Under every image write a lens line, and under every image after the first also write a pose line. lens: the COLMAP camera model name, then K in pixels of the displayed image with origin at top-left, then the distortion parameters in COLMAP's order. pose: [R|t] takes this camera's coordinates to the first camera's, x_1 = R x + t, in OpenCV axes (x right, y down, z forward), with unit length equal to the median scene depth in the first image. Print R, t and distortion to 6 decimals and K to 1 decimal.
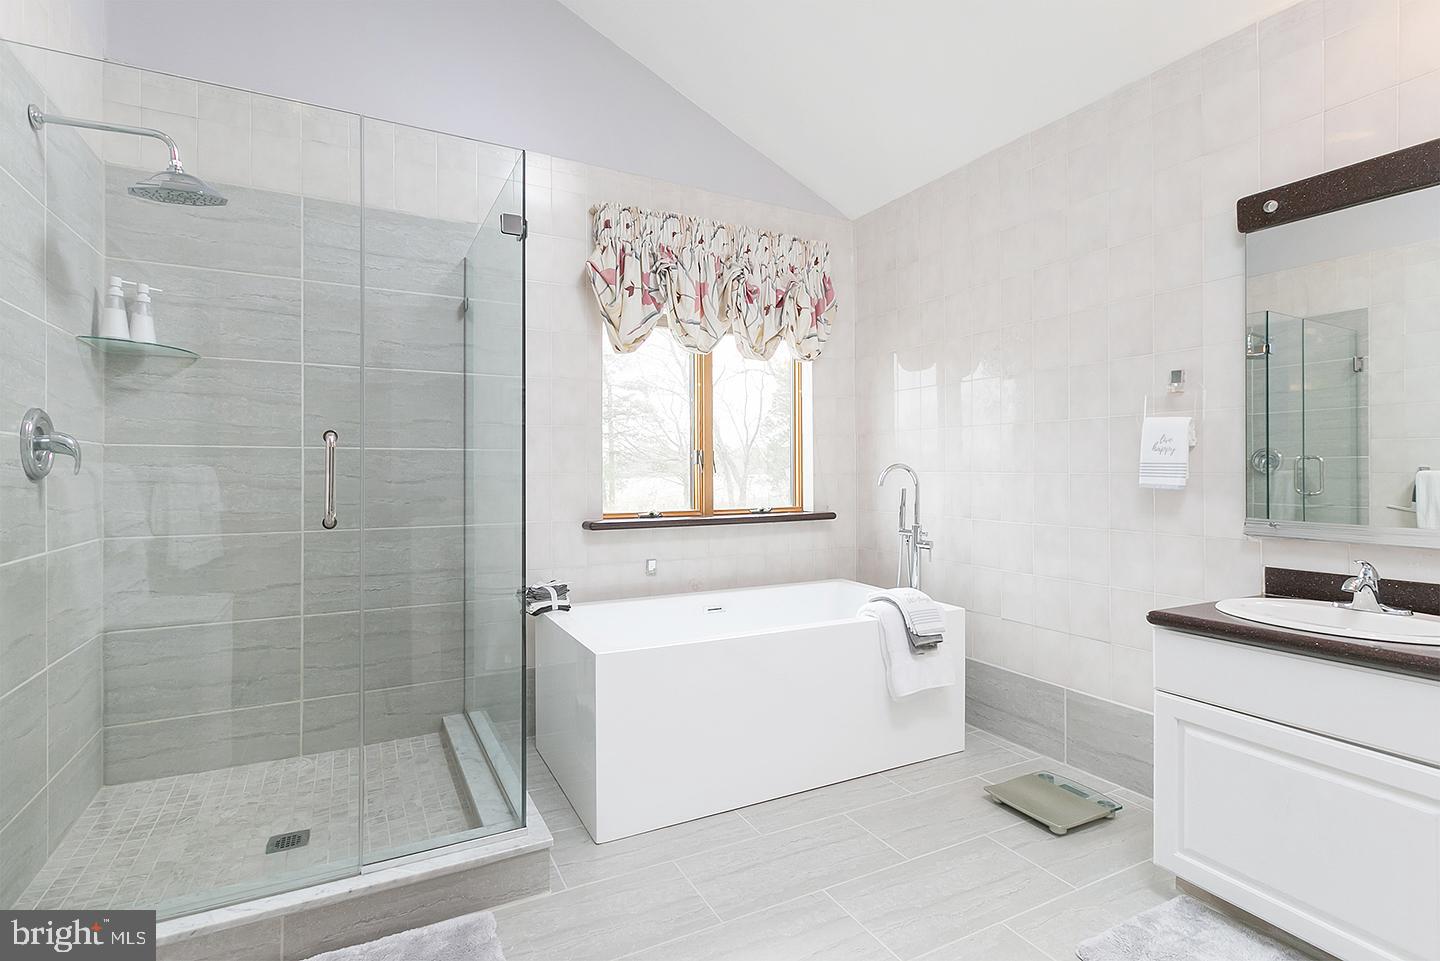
lens RADIAL K [[661.8, 0, 720.0], [0, 661.8, 480.5], [0, 0, 1]] dist [0.009539, -0.000126]
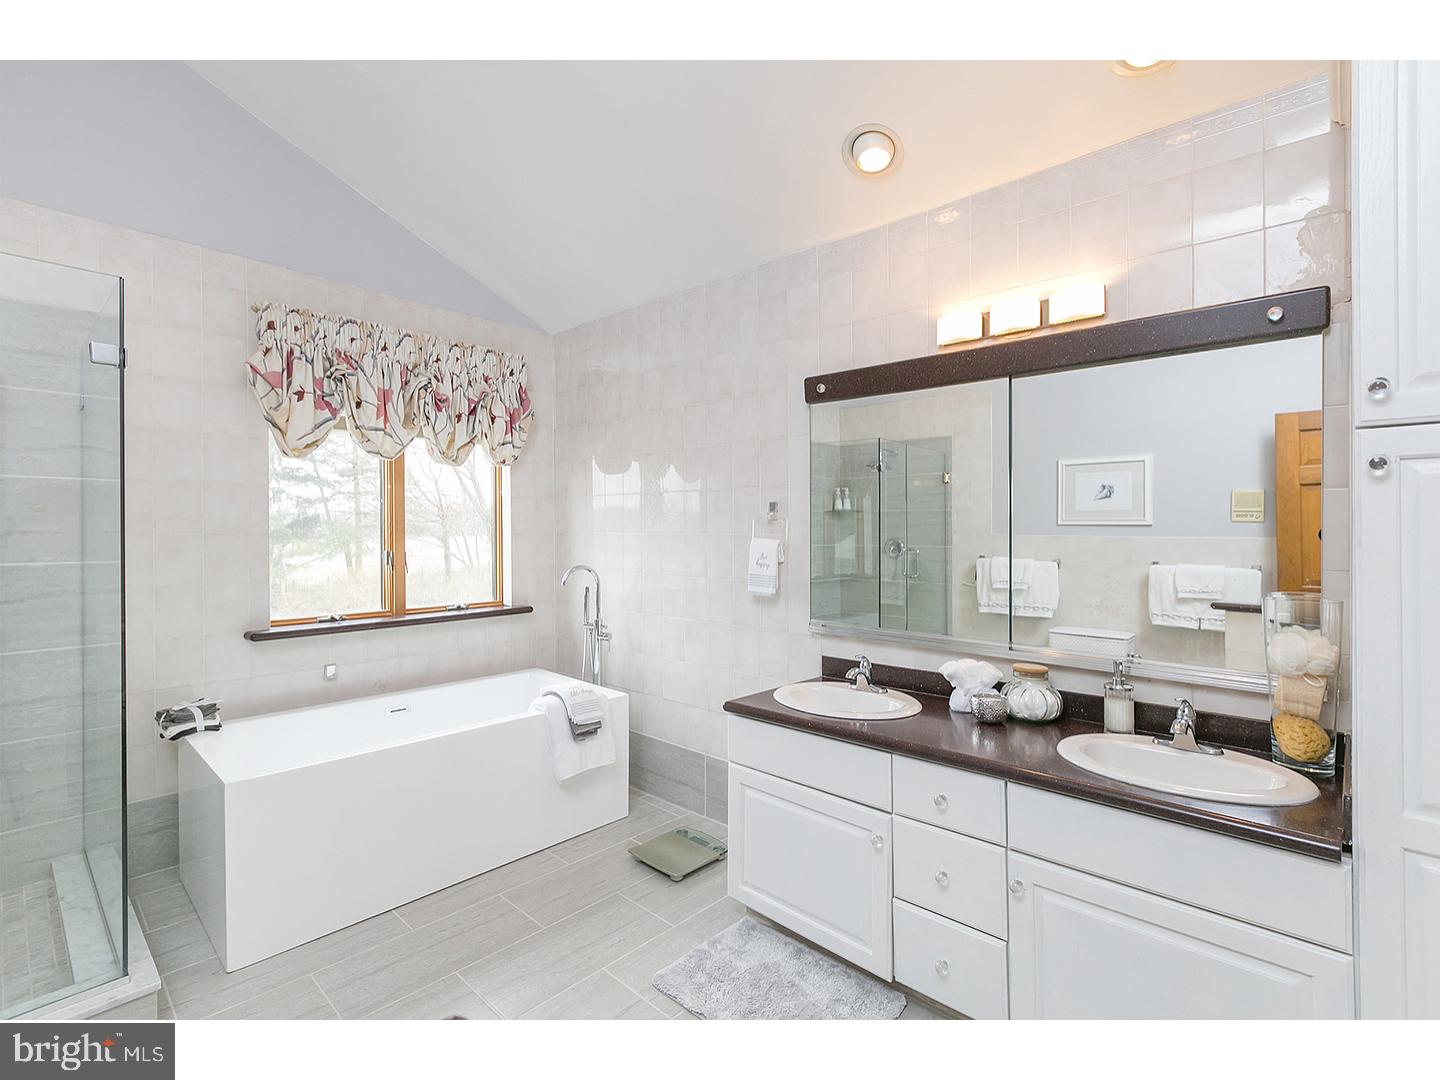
lens RADIAL K [[650.9, 0, 720.0], [0, 650.9, 540.0], [0, 0, 1]] dist [0.011762, -0.000677]
pose [[0.948100, -0.004057, 0.317946, 0.142722], [0.001203, 0.999957, 0.009173, -0.078040], [-0.317970, -0.008314, 0.948064, -0.117243]]
